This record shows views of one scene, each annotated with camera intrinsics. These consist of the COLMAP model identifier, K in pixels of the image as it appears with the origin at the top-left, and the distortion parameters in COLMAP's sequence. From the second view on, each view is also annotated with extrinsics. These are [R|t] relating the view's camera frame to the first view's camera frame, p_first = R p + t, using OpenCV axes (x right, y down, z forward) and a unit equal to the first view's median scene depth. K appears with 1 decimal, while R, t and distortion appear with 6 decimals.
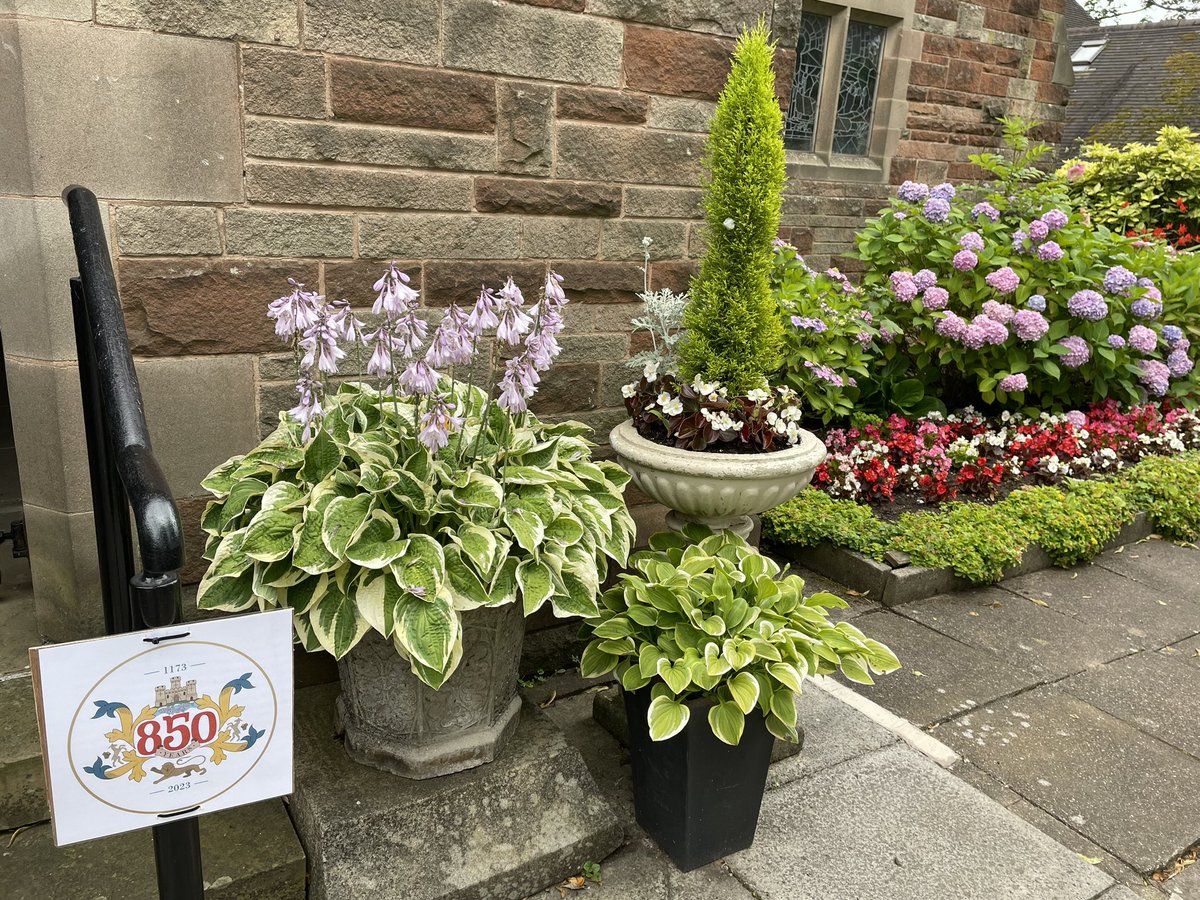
lens RADIAL K [[913.5, 0, 602.0], [0, 913.5, 446.4], [0, 0, 1]] dist [0.032576, -0.000227]
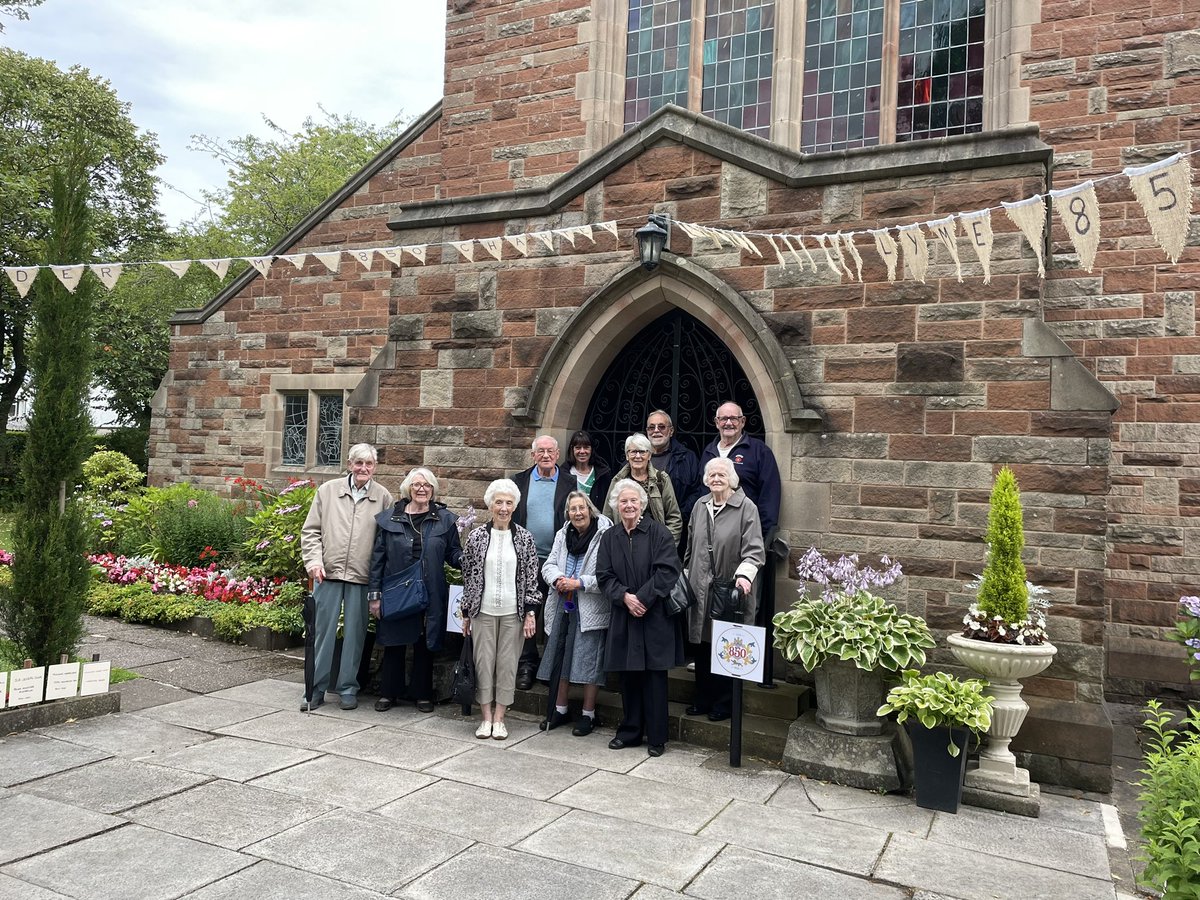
lens RADIAL K [[913.5, 0, 601.3], [0, 913.5, 448.7], [0, 0, 1]] dist [0.032576, -0.000227]
pose [[0.535707, -0.058108, -0.842402, 1.644333], [-0.250706, 0.941699, -0.224388, 0.317499], [0.806328, 0.331401, 0.489907, -1.089272]]
